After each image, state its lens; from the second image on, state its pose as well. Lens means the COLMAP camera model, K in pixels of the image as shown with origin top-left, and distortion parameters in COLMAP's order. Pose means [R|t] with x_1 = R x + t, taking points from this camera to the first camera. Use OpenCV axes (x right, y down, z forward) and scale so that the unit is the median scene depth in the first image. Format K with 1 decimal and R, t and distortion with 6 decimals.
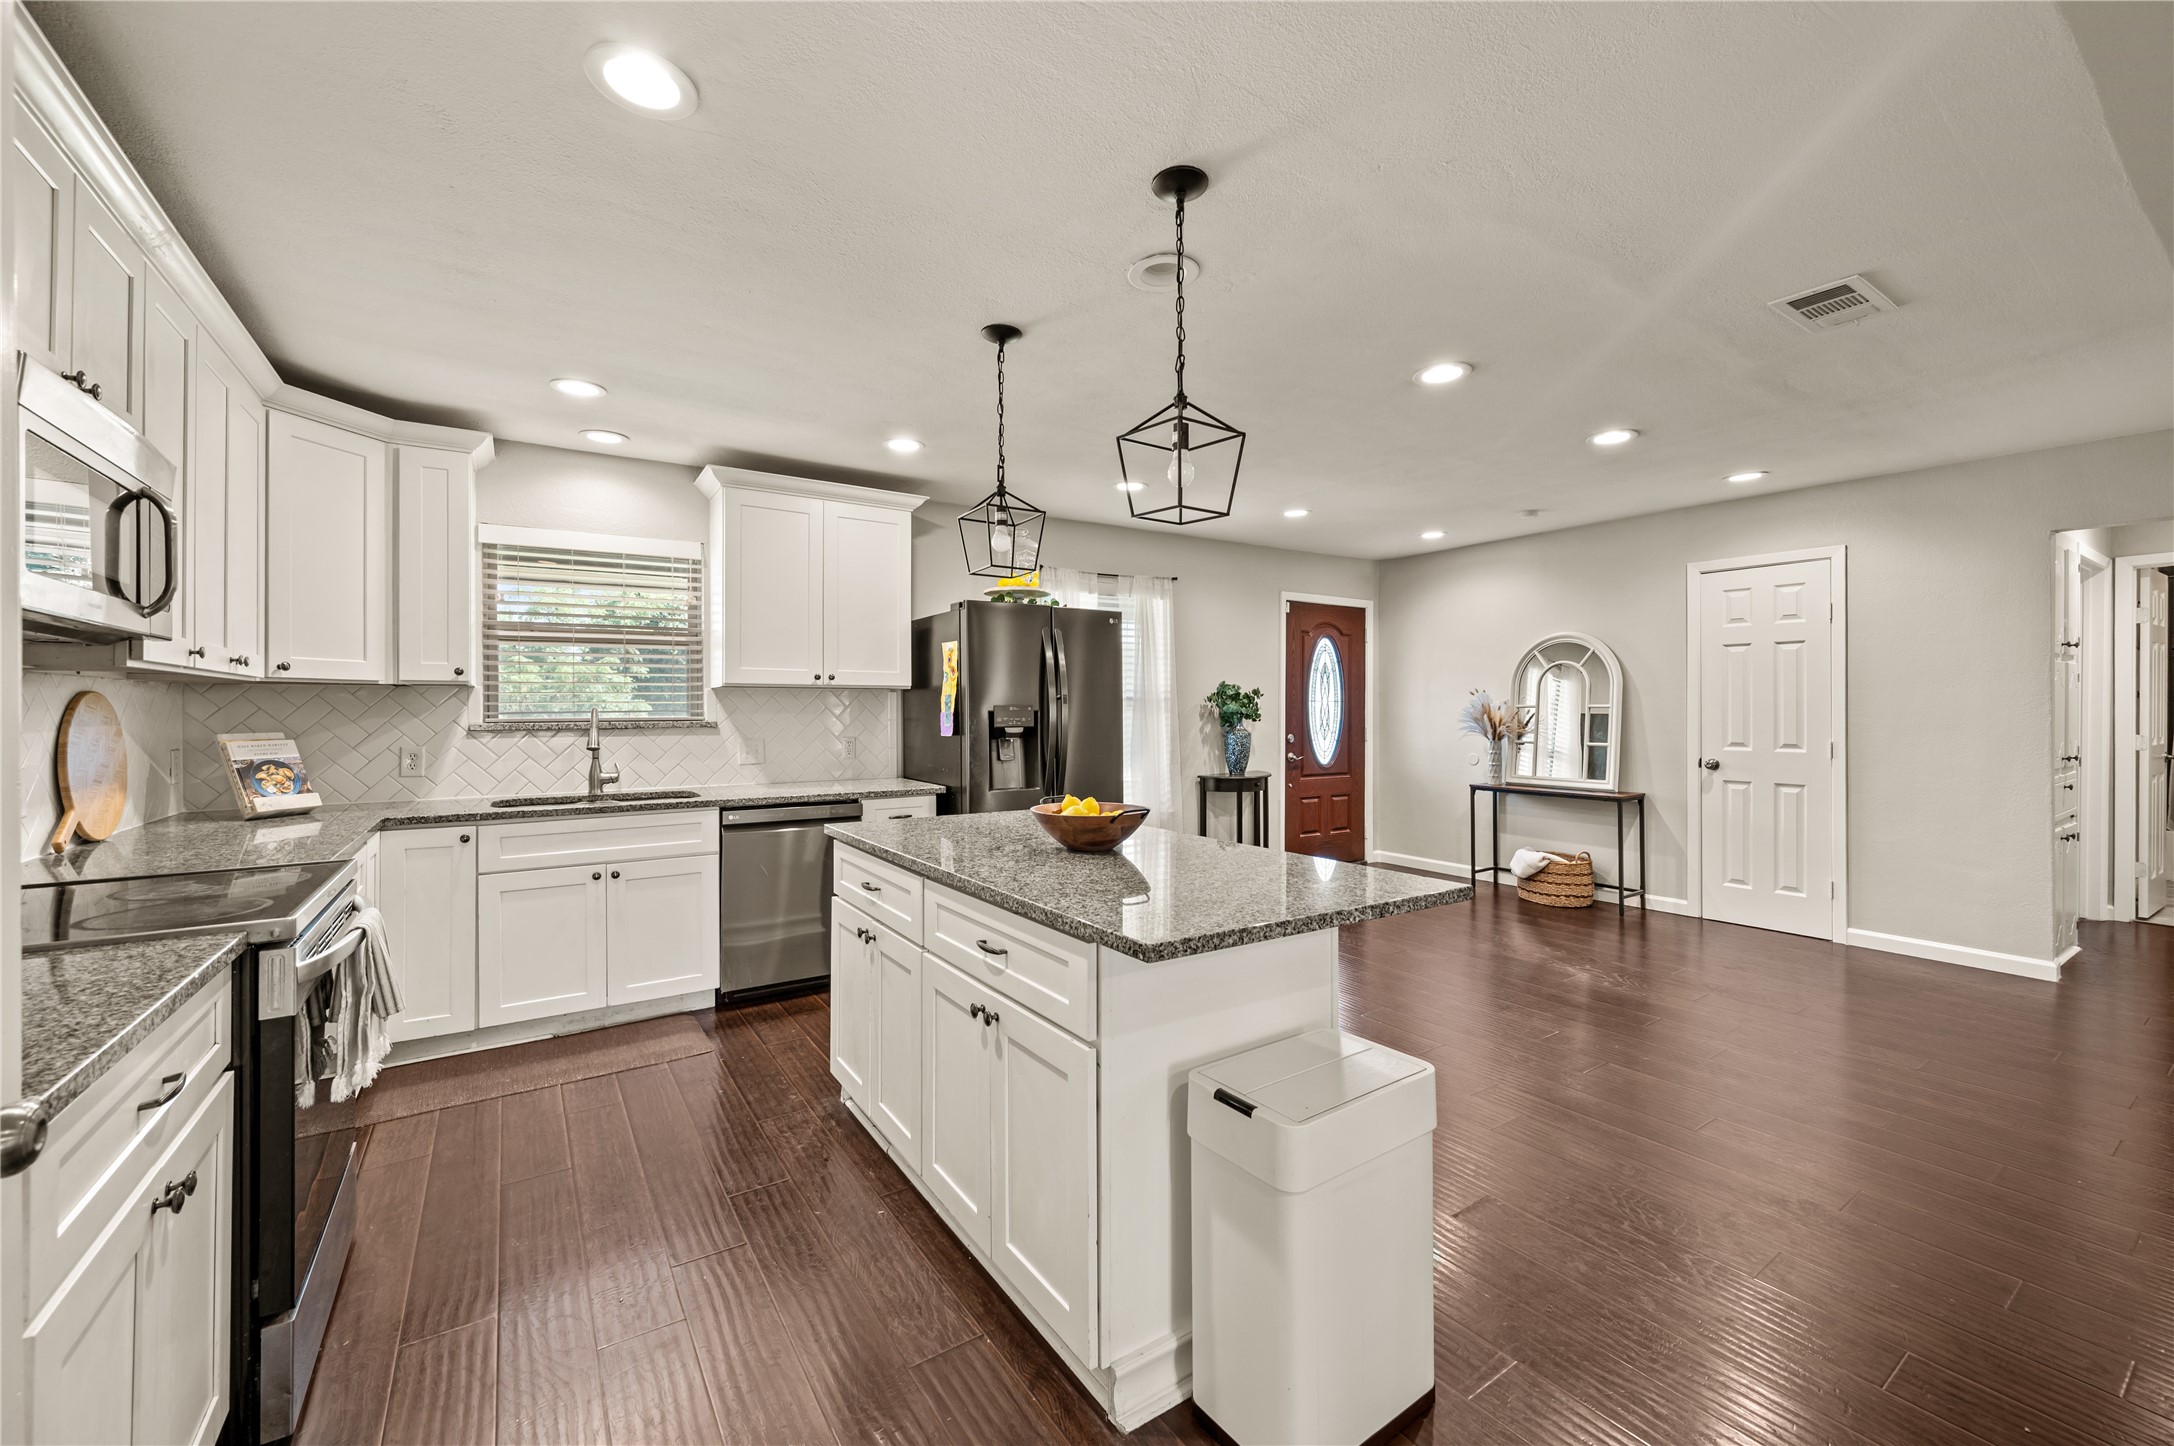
lens RADIAL K [[863.9, 0, 1092.9], [0, 863.9, 713.9], [0, 0, 1]] dist [-0.003001, -0.000270]
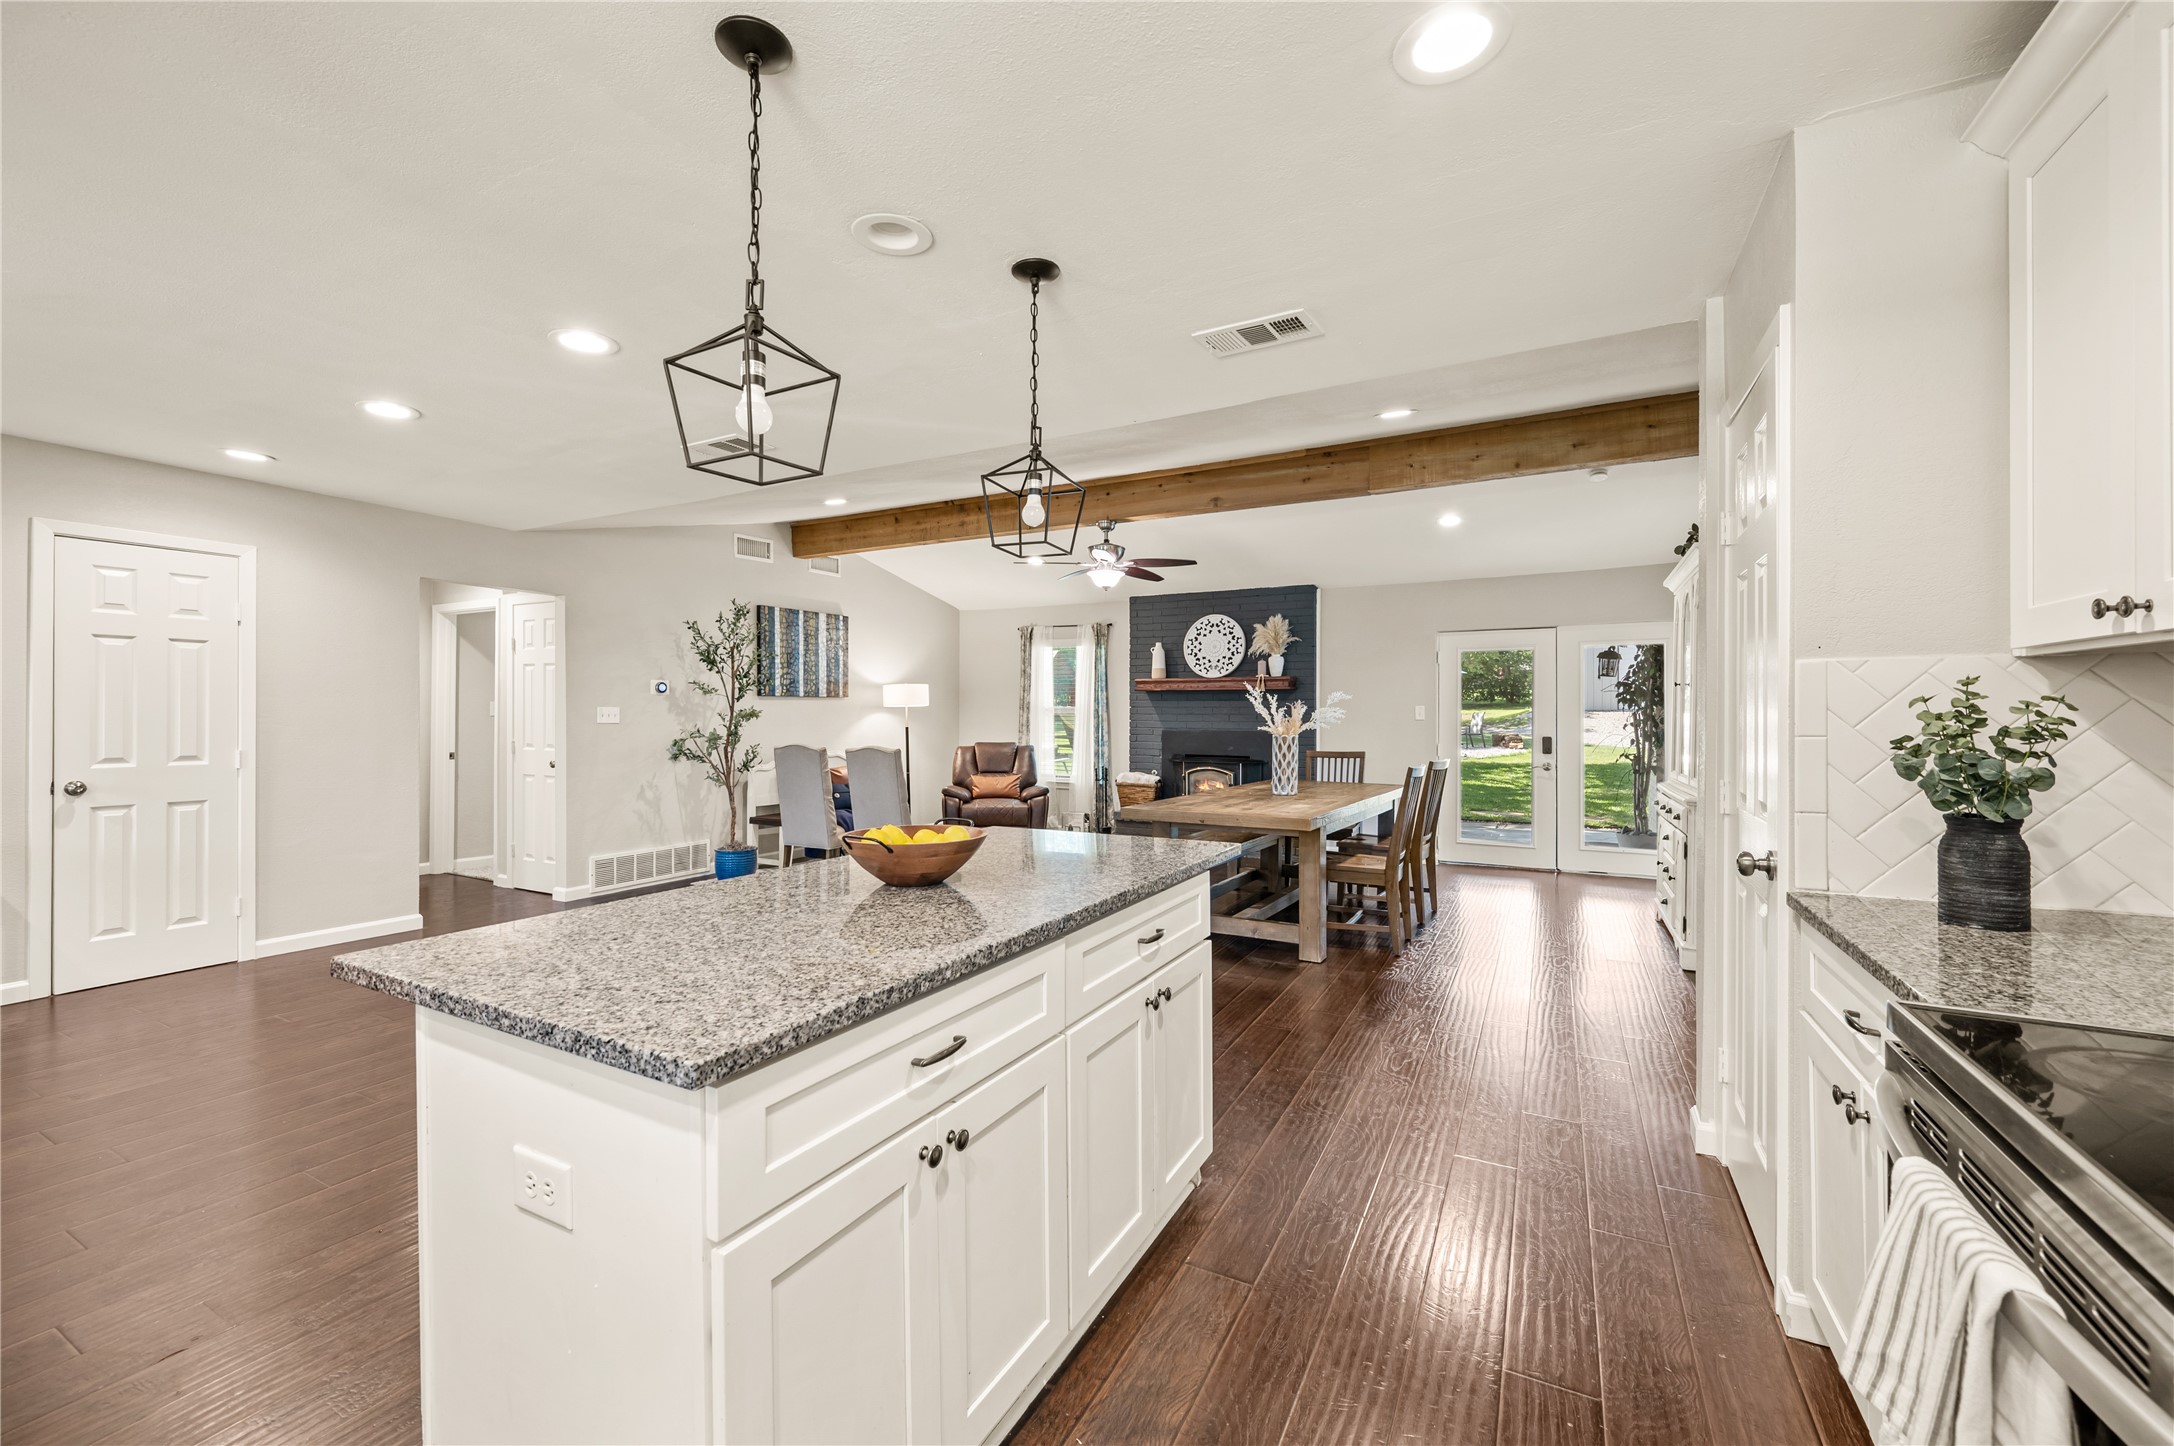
lens RADIAL K [[863.9, 0, 1075.4], [0, 863.9, 716.0], [0, 0, 1]] dist [-0.003001, -0.000270]
pose [[-0.452366, 0.000556, 0.891832, -0.449221], [0.005257, 0.999984, 0.002043, -0.003440], [-0.891817, 0.005613, -0.452361, 0.683391]]
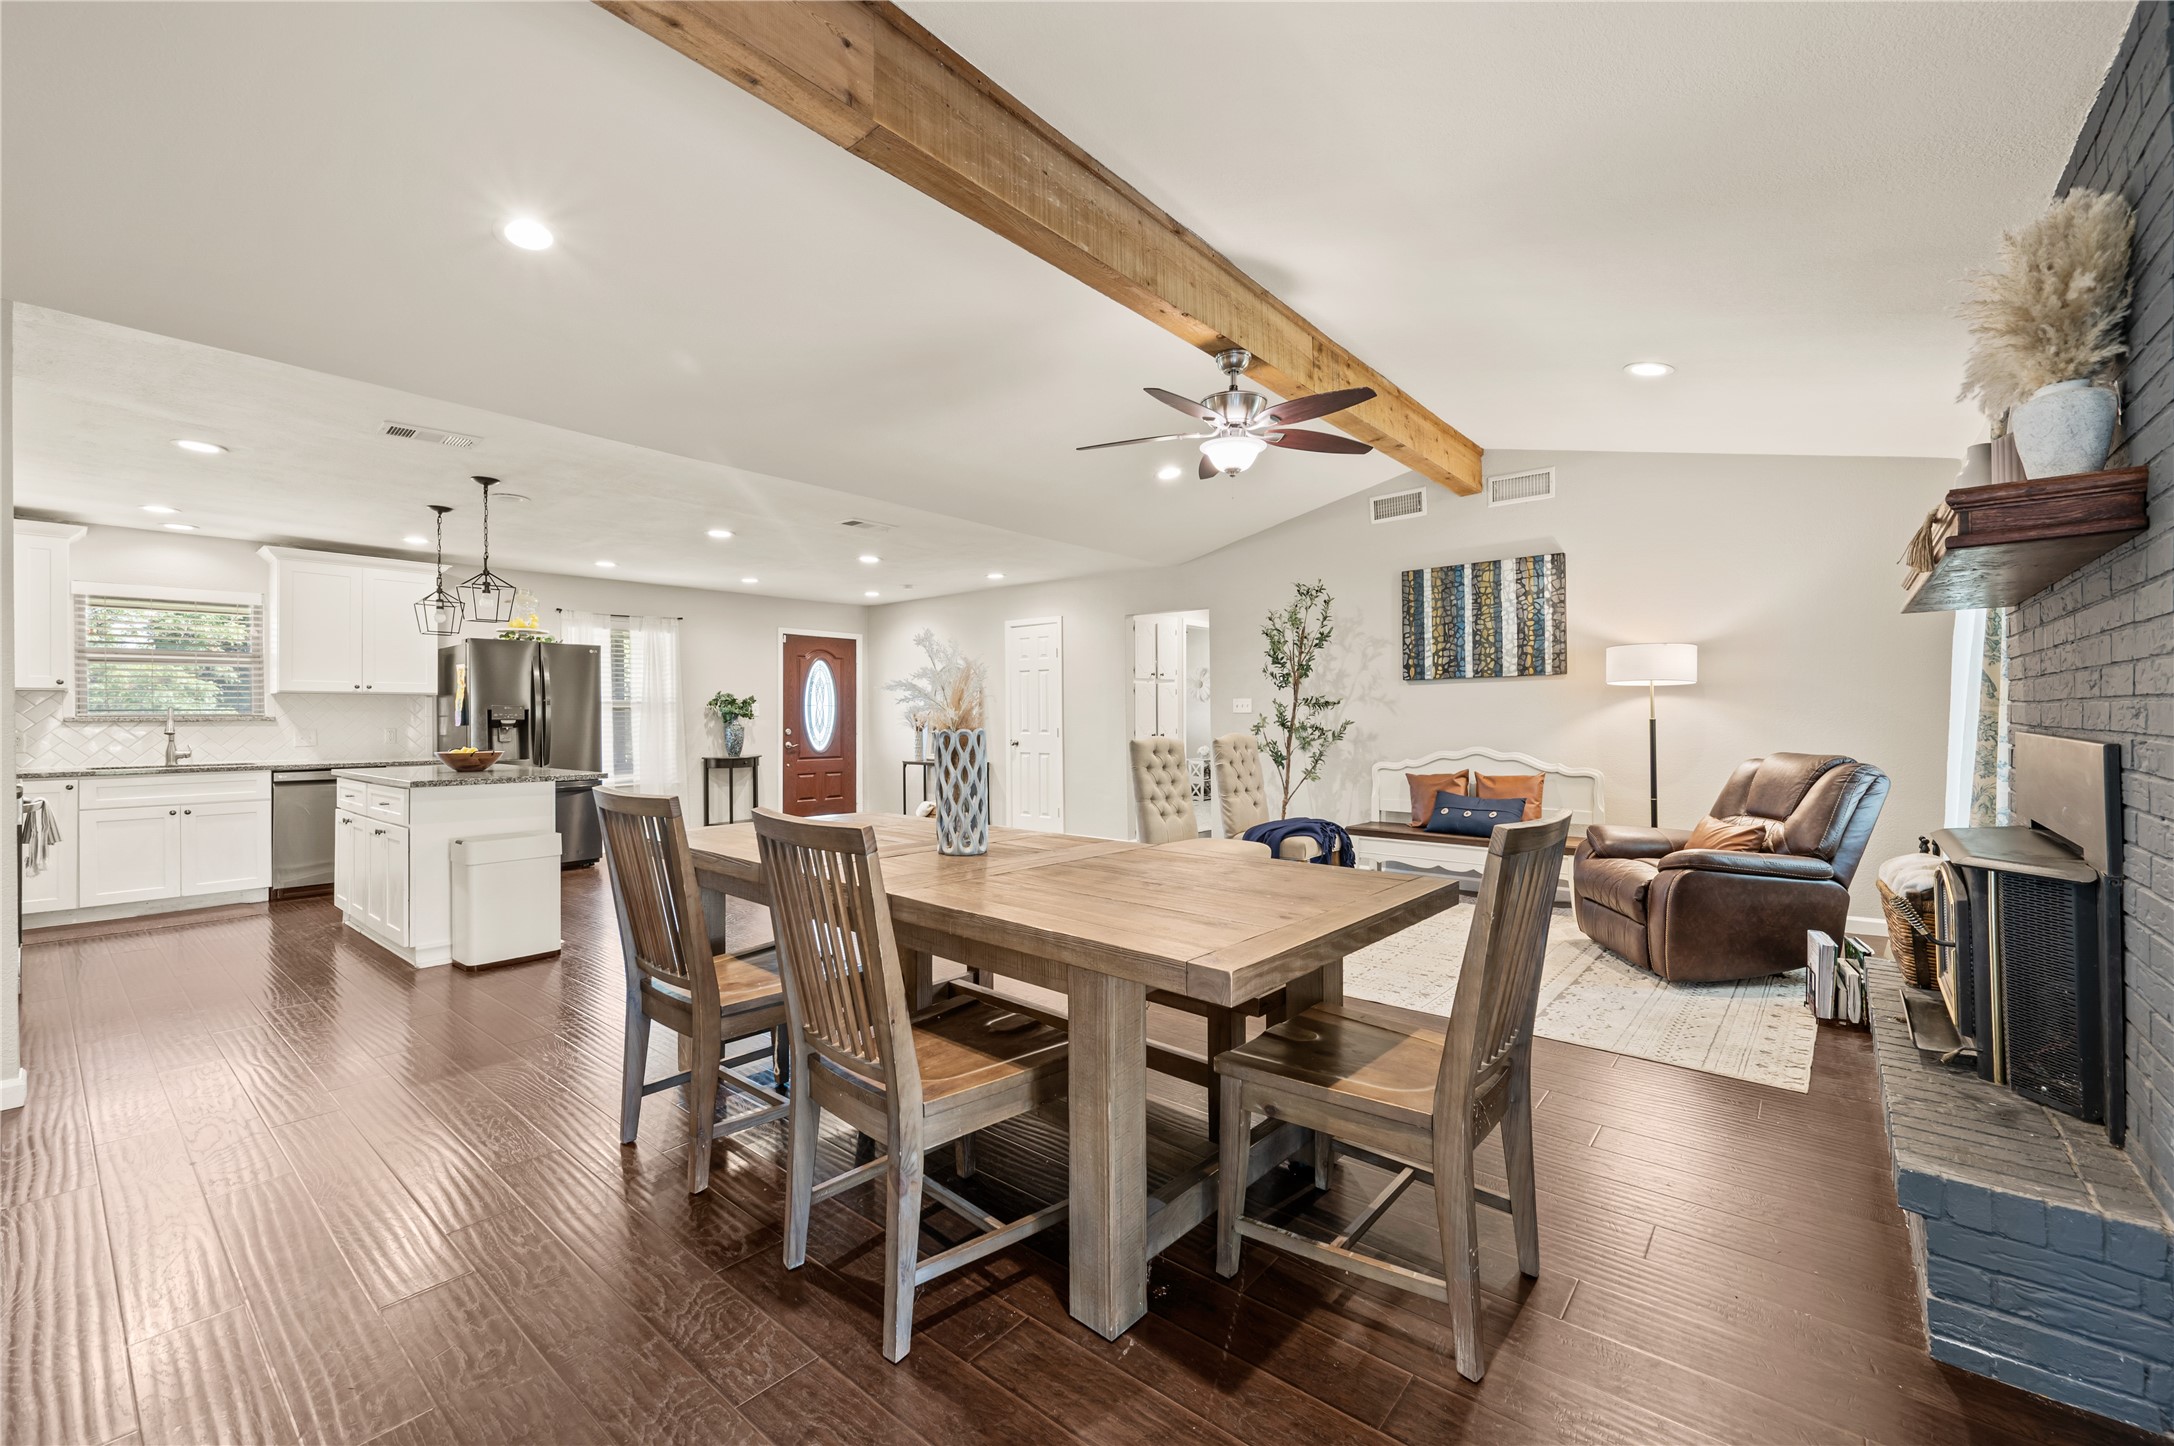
lens RADIAL K [[863.9, 0, 1076.3], [0, 863.9, 719.1], [0, 0, 1]] dist [-0.003001, -0.000270]
pose [[0.957602, -0.003593, 0.288073, 0.434621], [0.005013, 0.999979, -0.004192, 0.025391], [-0.288052, 0.005459, 0.957599, -0.771512]]
